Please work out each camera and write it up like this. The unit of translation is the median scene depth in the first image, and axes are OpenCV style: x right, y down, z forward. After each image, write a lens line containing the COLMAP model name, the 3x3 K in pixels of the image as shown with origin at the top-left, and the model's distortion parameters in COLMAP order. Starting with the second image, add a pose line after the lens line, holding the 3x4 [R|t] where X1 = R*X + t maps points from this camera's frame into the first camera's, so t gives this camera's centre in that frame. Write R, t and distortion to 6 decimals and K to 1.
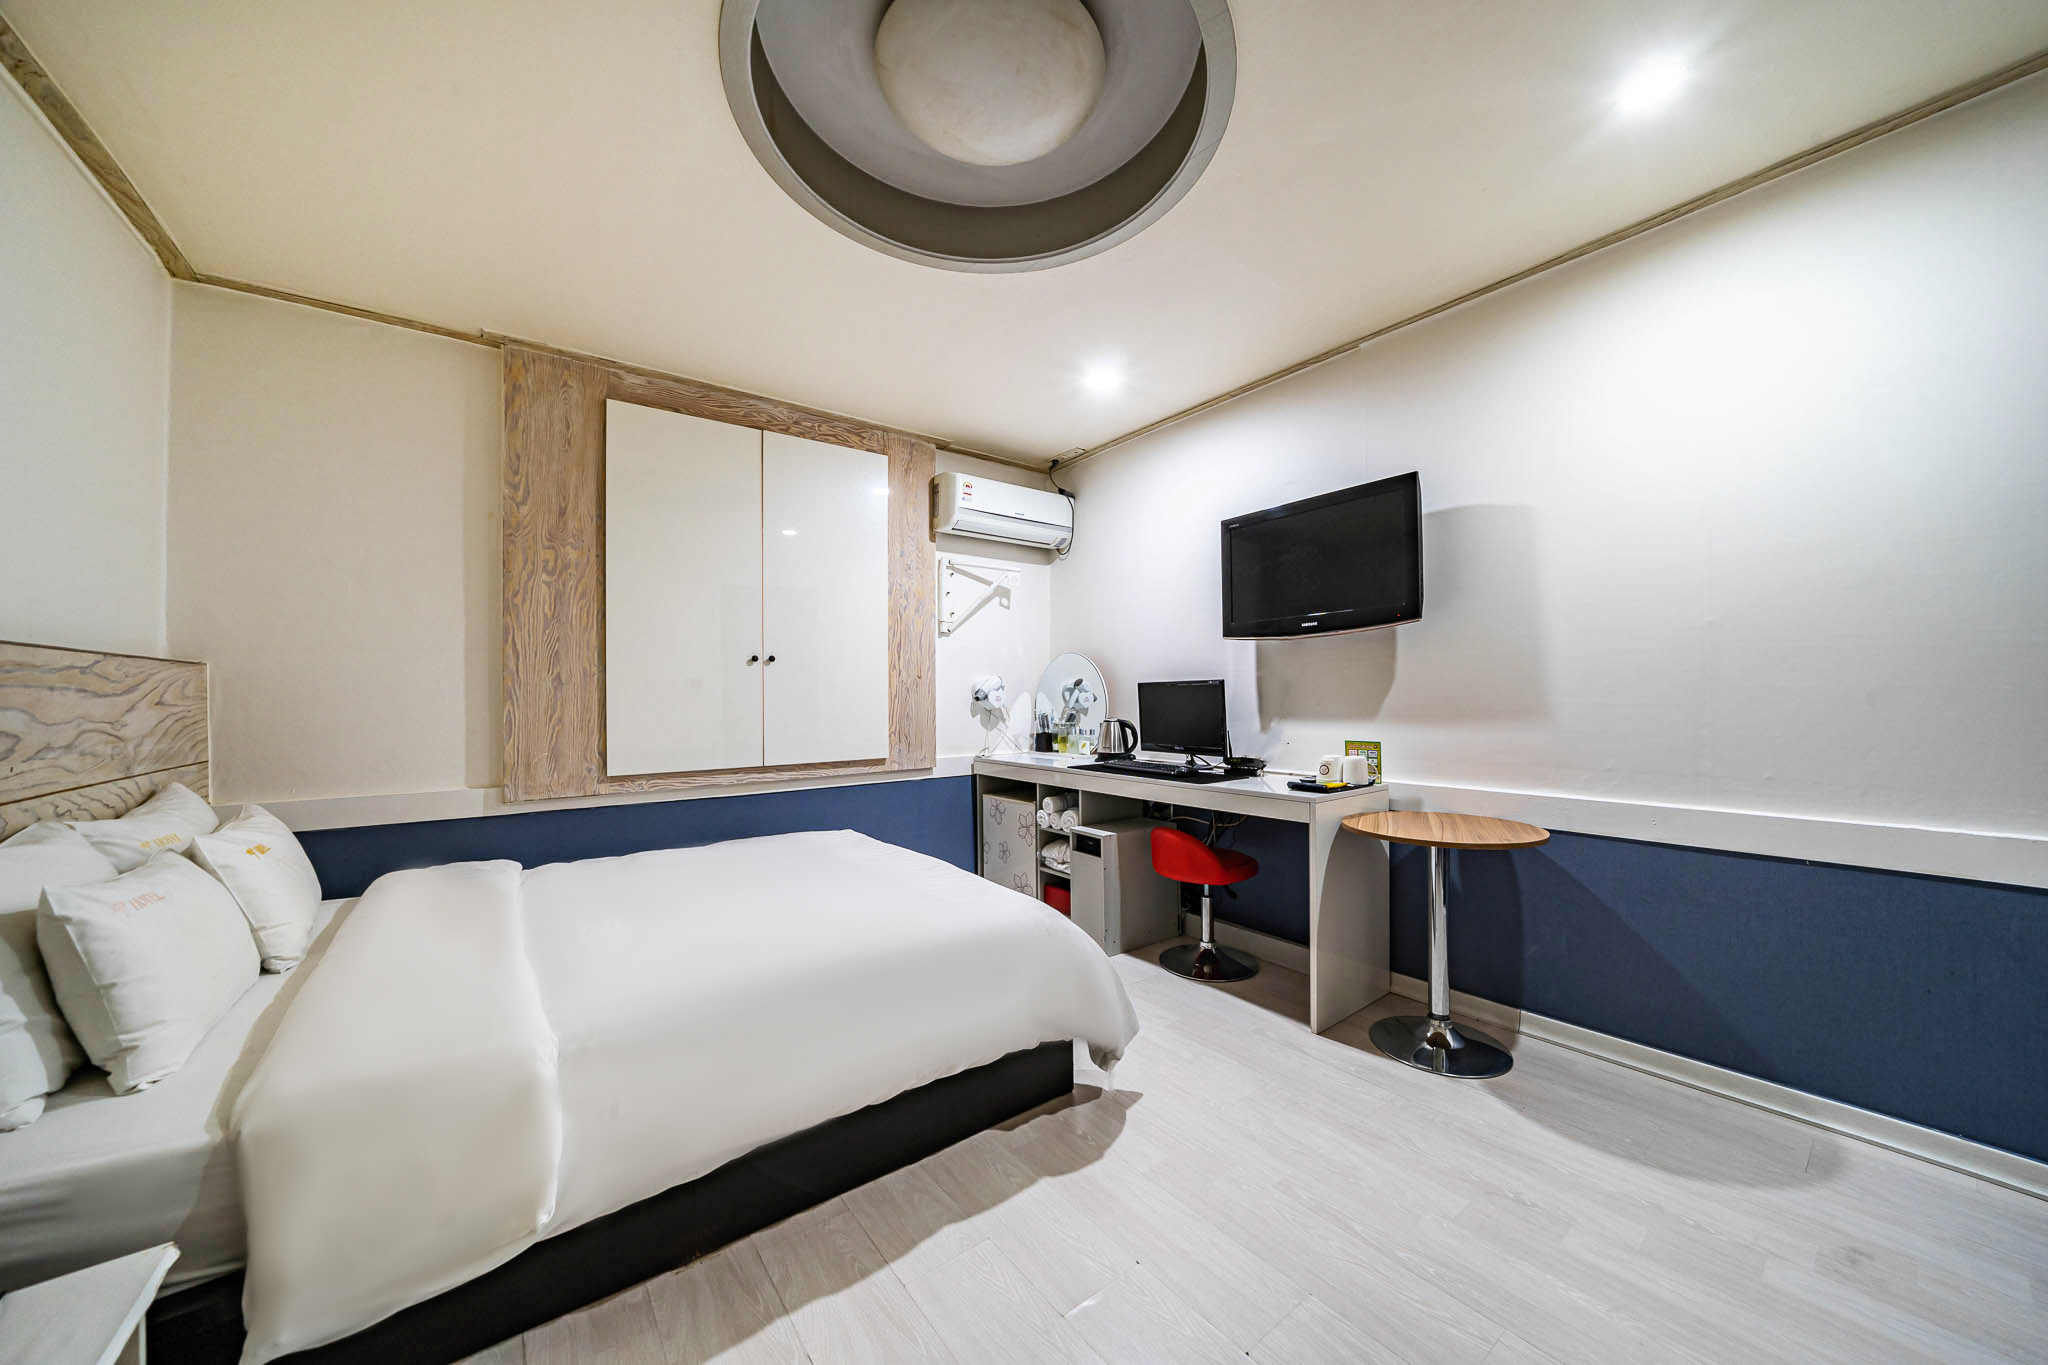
lens RADIAL K [[700.3, 0, 1021.8], [0, 700.3, 687.2], [0, 0, 1]] dist [-0.022540, 0.001559]
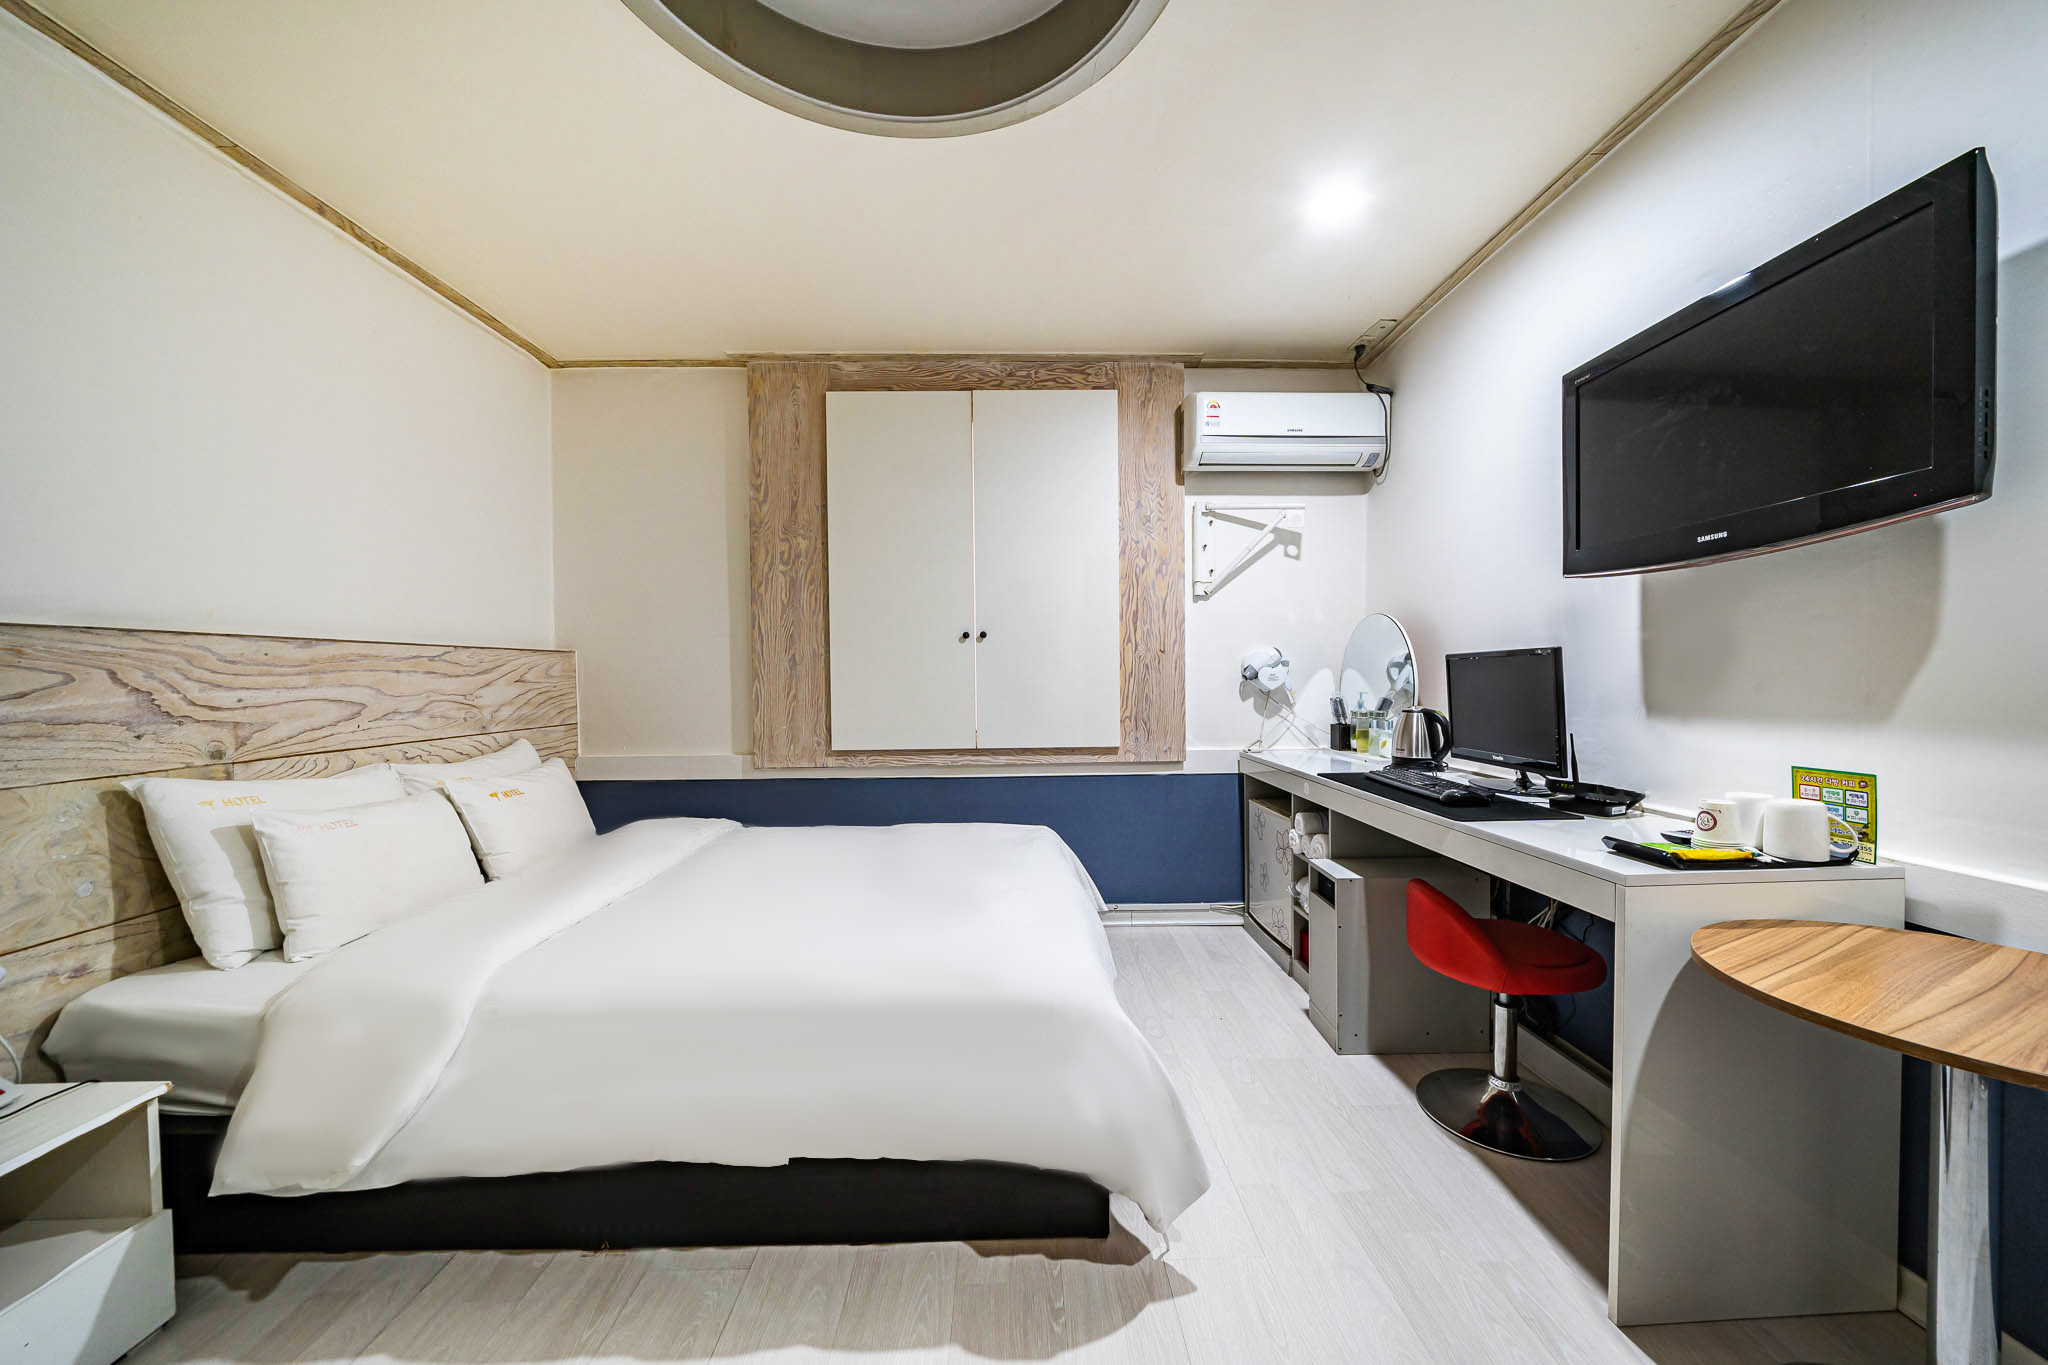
lens RADIAL K [[740.6, 0, 1024.9], [0, 740.6, 686.1], [0, 0, 1]] dist [-0.013476, 0.000664]
pose [[0.815659, 0.008794, -0.578466, 0.295327], [0.009178, 0.999562, 0.028138, 0.000600], [0.578460, -0.028260, 0.815221, 0.246577]]
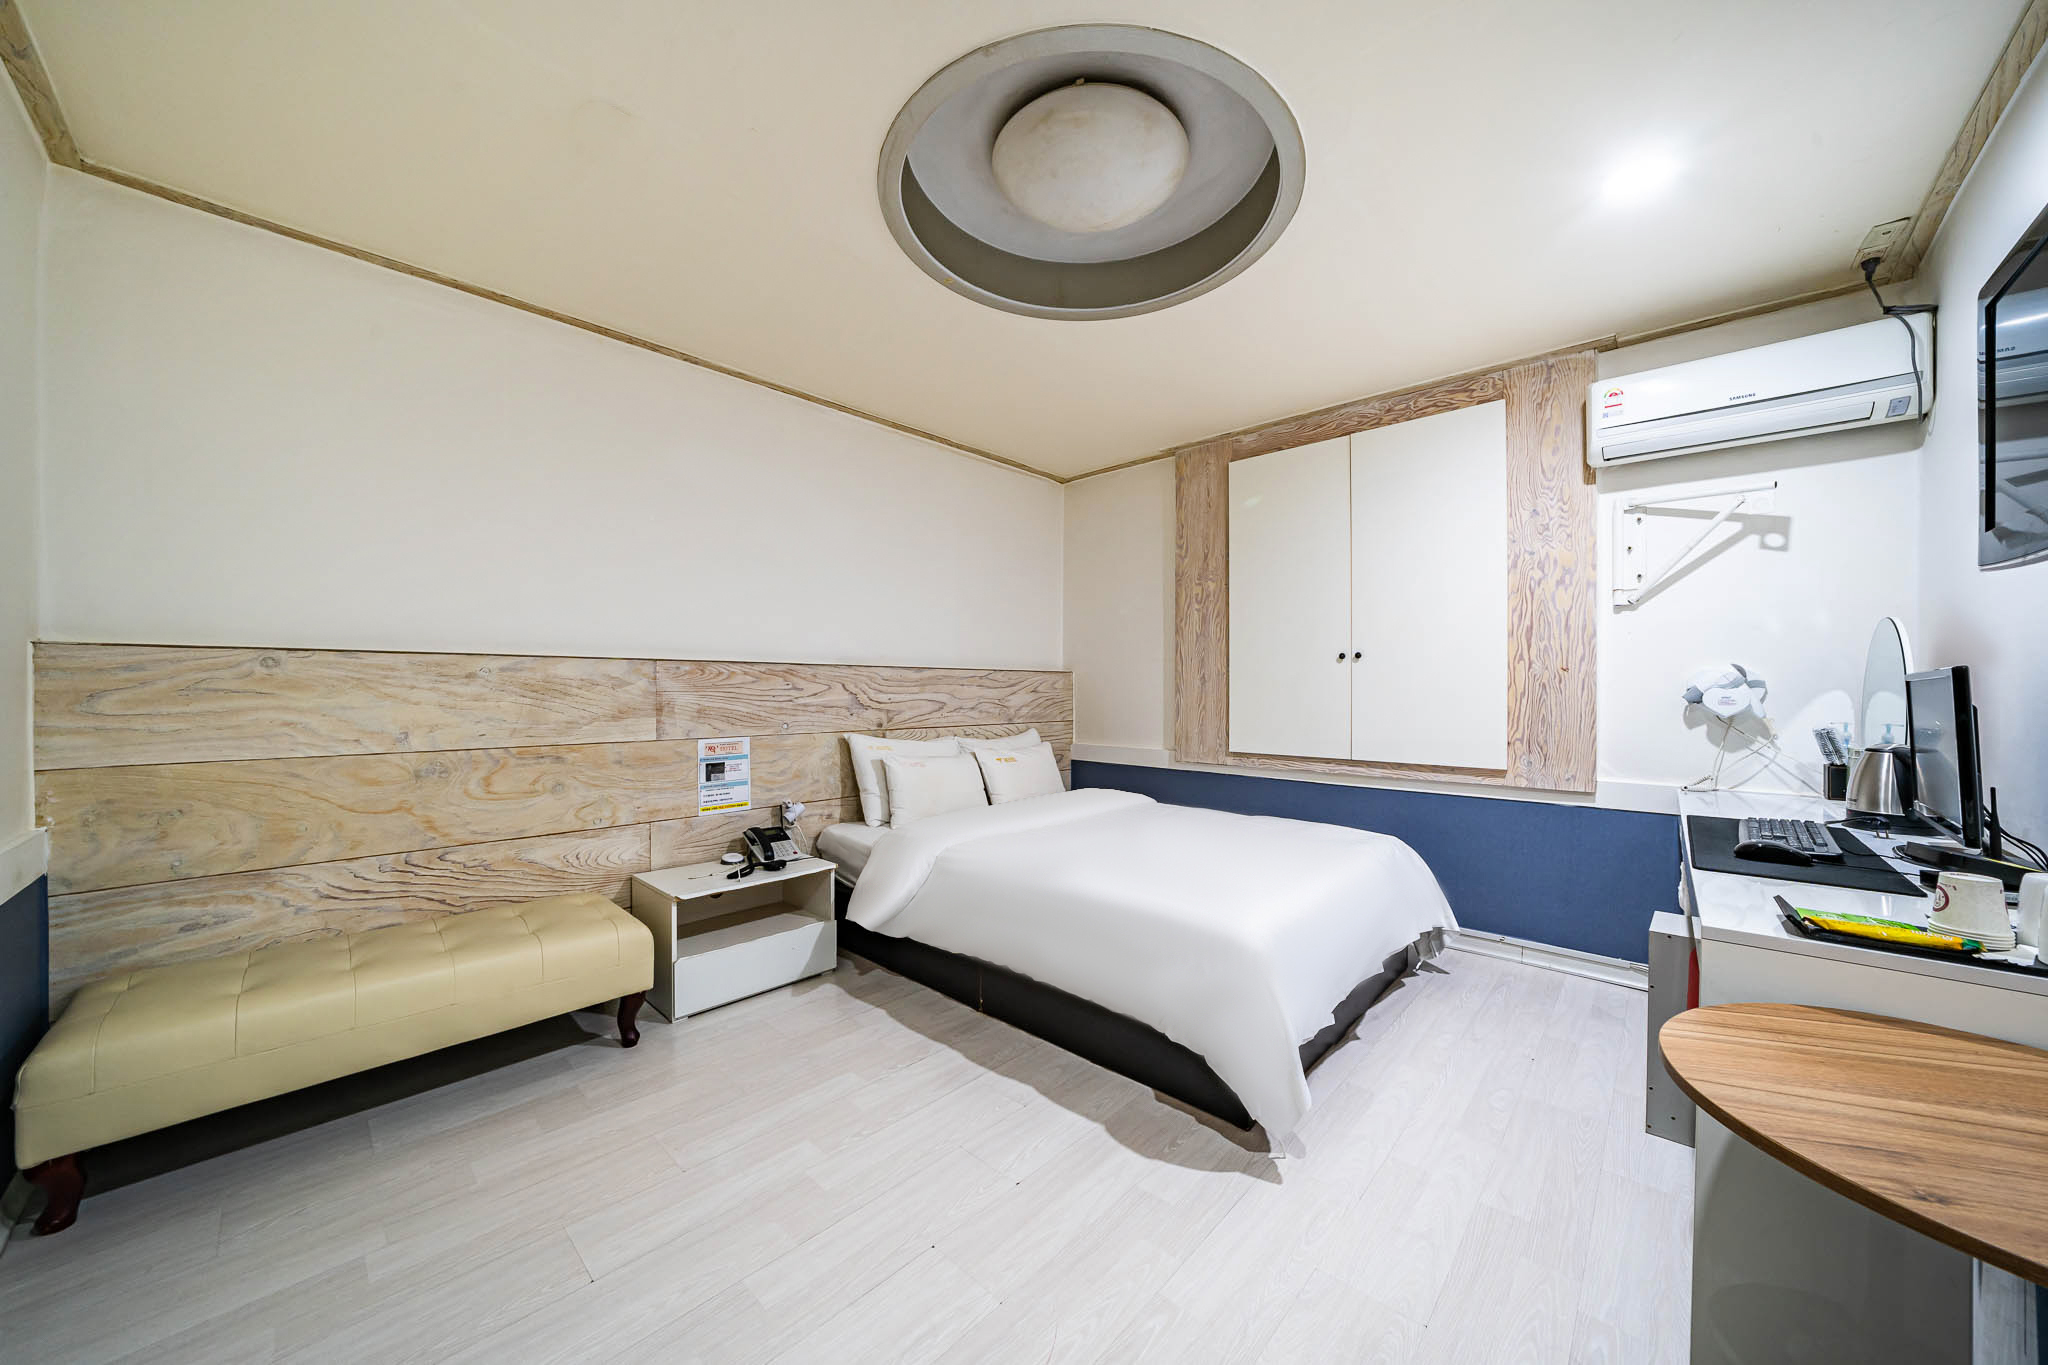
lens RADIAL K [[700.3, 0, 1033.1], [0, 700.3, 686.5], [0, 0, 1]] dist [-0.022540, 0.001559]
pose [[0.189458, 0.004227, -0.981880, 0.619219], [0.003231, 0.999983, 0.004928, -0.002157], [0.981884, -0.004106, 0.189441, 0.382231]]
